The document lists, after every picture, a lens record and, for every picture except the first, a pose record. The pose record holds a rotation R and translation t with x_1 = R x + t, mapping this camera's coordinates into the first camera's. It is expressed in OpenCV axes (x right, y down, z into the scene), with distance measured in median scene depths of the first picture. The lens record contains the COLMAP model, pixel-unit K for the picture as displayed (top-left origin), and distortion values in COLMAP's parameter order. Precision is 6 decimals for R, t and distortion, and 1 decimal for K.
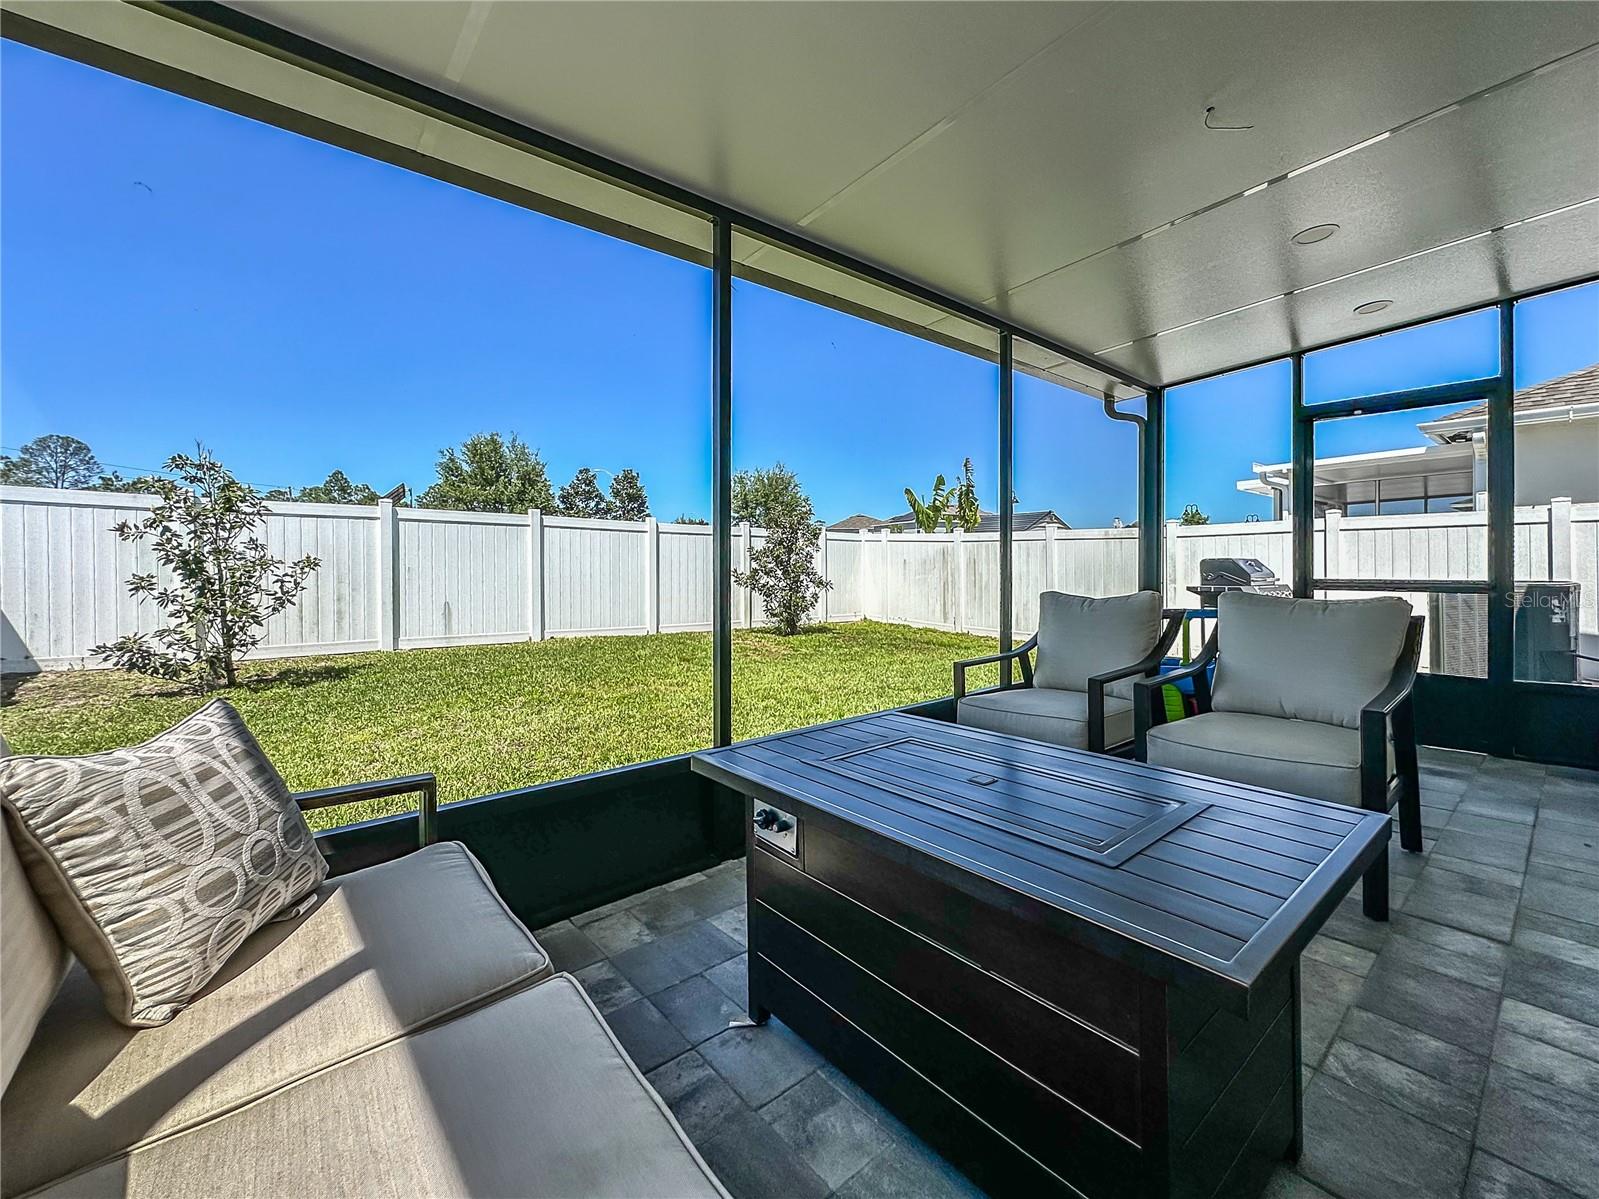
lens RADIAL K [[679.9, 0, 736.6], [0, 679.9, 549.4], [0, 0, 1]] dist [-0.001389, 0.000044]
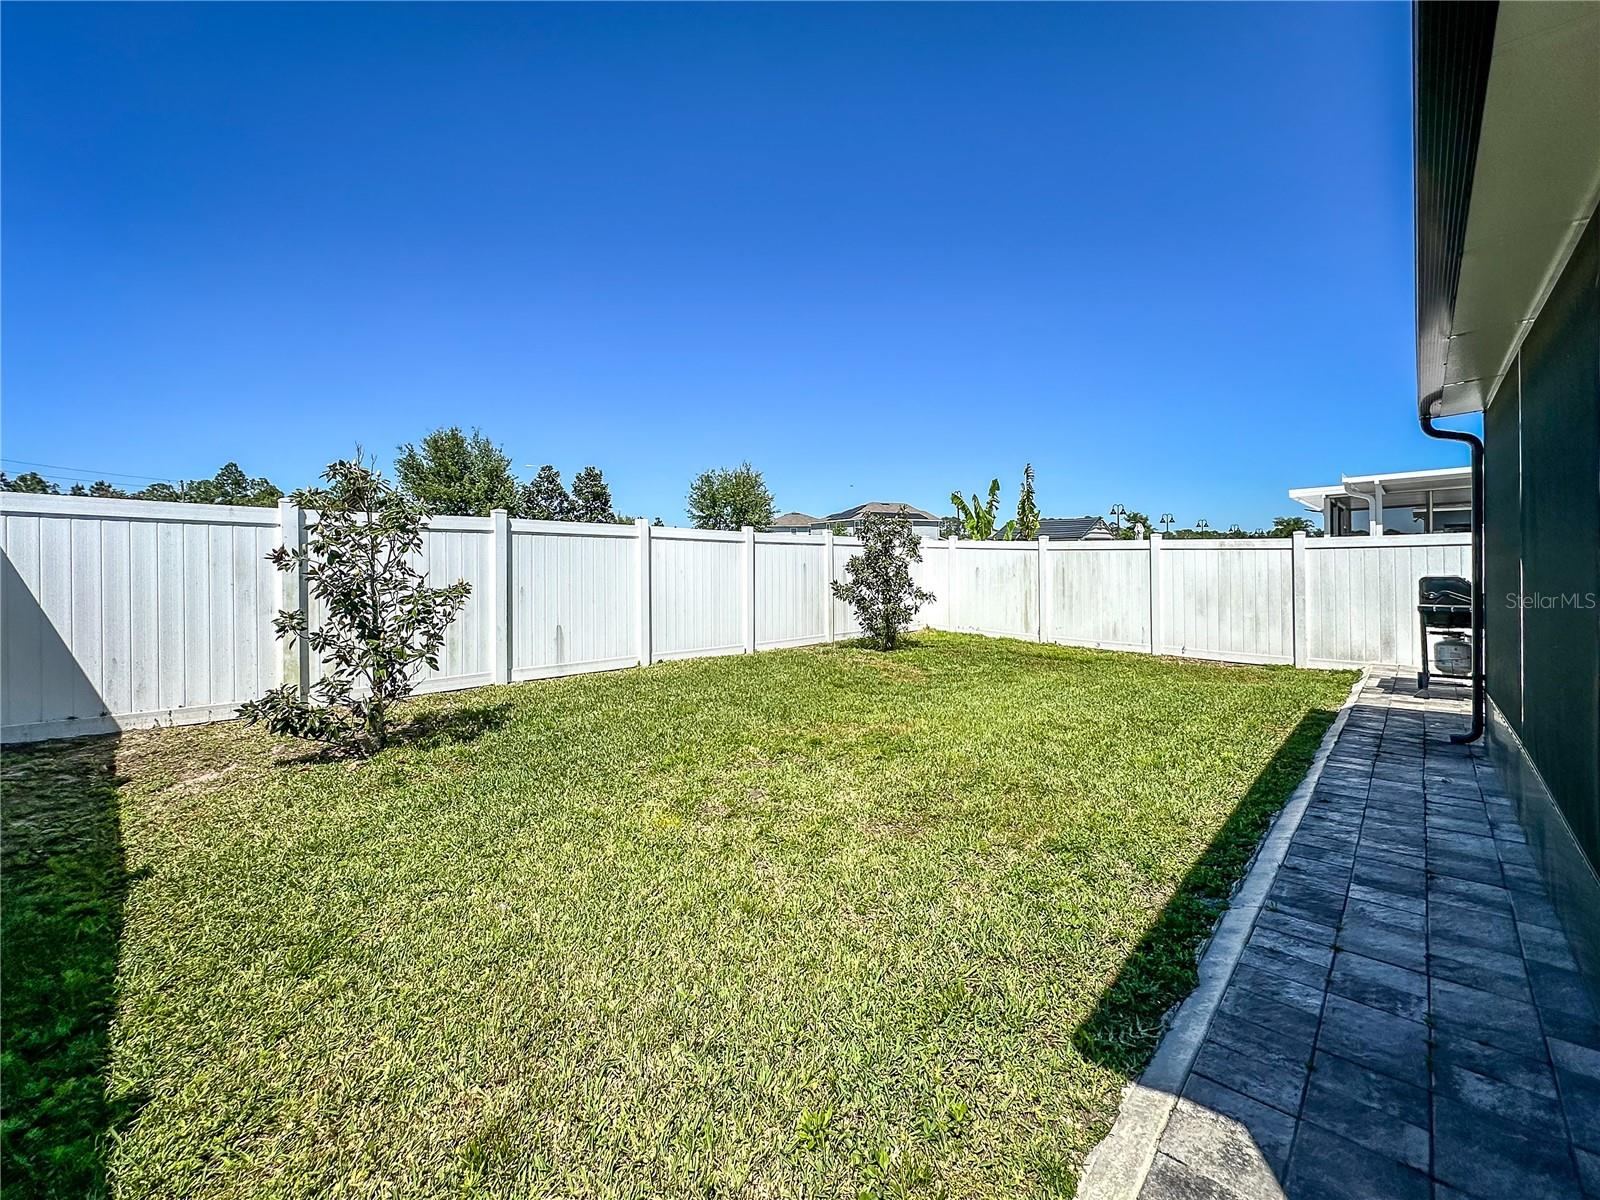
lens RADIAL K [[680.3, 0, 737.1], [0, 680.3, 549.9], [0, 0, 1]] dist [-0.001389, 0.000044]
pose [[0.993396, -0.004510, 0.114644, -0.244758], [0.003841, 0.999974, 0.006058, -0.020524], [-0.114669, -0.005578, 0.993388, 0.081225]]
